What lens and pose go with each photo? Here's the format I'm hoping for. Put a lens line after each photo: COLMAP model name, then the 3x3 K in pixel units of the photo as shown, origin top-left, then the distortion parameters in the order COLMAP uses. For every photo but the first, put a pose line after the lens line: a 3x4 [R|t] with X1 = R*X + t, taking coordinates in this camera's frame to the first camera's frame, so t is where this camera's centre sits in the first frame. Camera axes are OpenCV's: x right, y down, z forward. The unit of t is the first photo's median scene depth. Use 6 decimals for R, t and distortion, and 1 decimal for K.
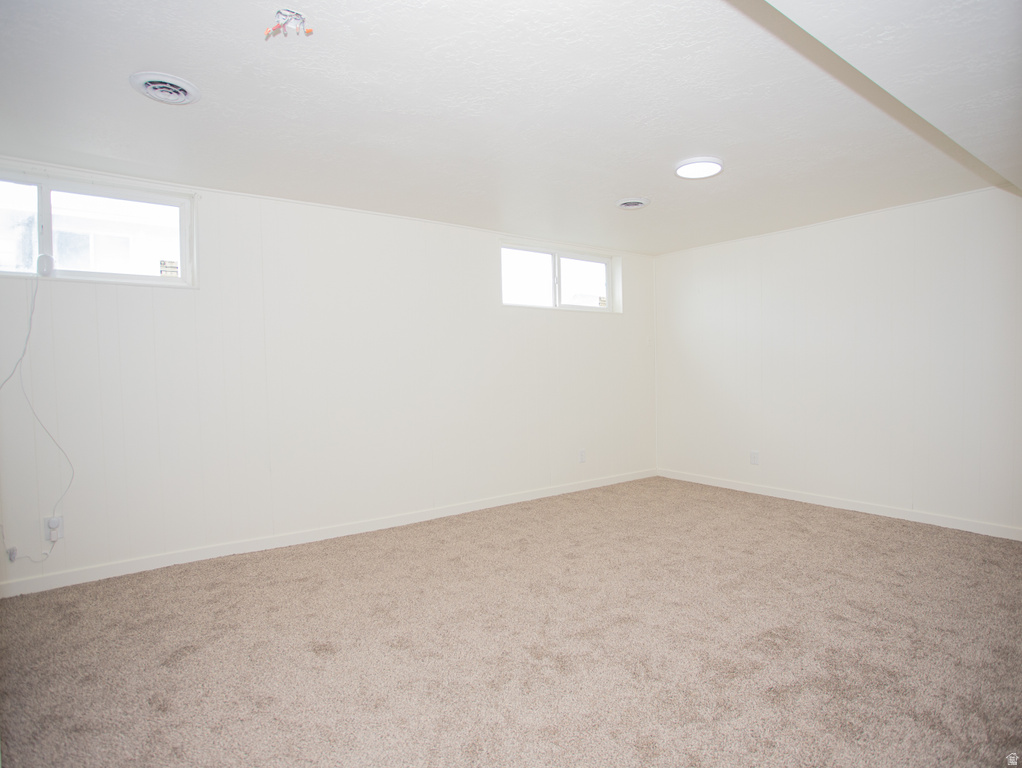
lens RADIAL K [[556.5, 0, 512.9], [0, 556.5, 381.0], [0, 0, 1]] dist [-0.069644, 0.026034]
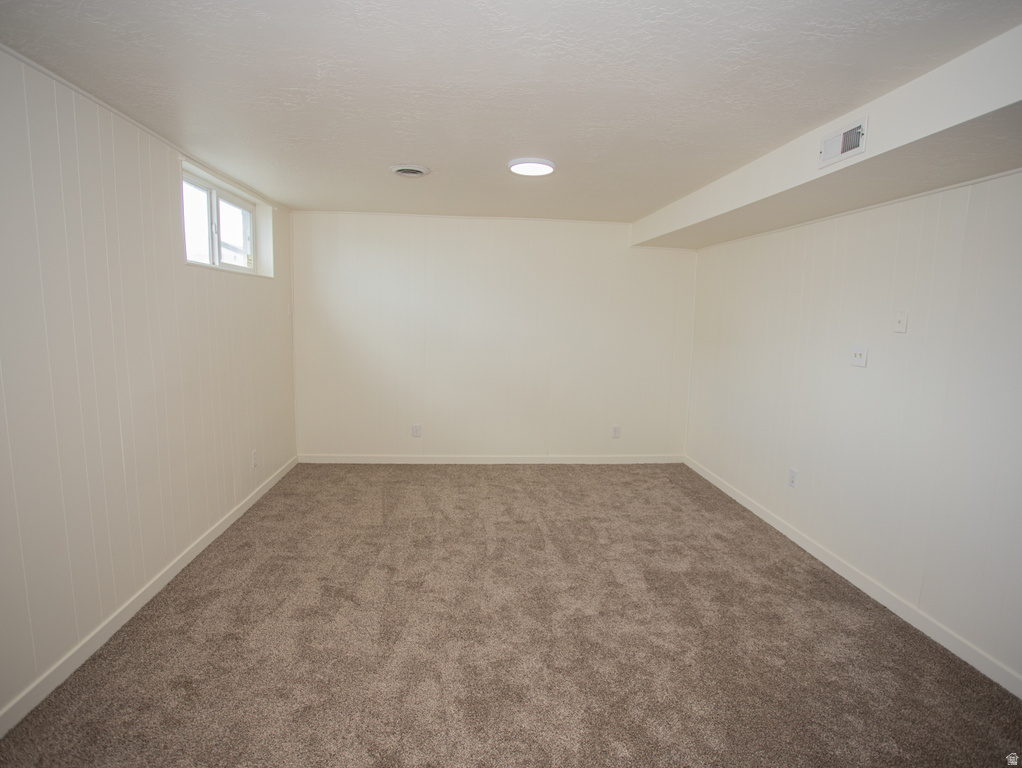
lens RADIAL K [[556.5, 0, 512.7], [0, 556.5, 386.9], [0, 0, 1]] dist [-0.069644, 0.026034]
pose [[0.522377, -0.085151, 0.848453, -0.734875], [-0.010031, 0.994319, 0.105966, -0.118382], [-0.852656, -0.063865, 0.518555, 0.620260]]
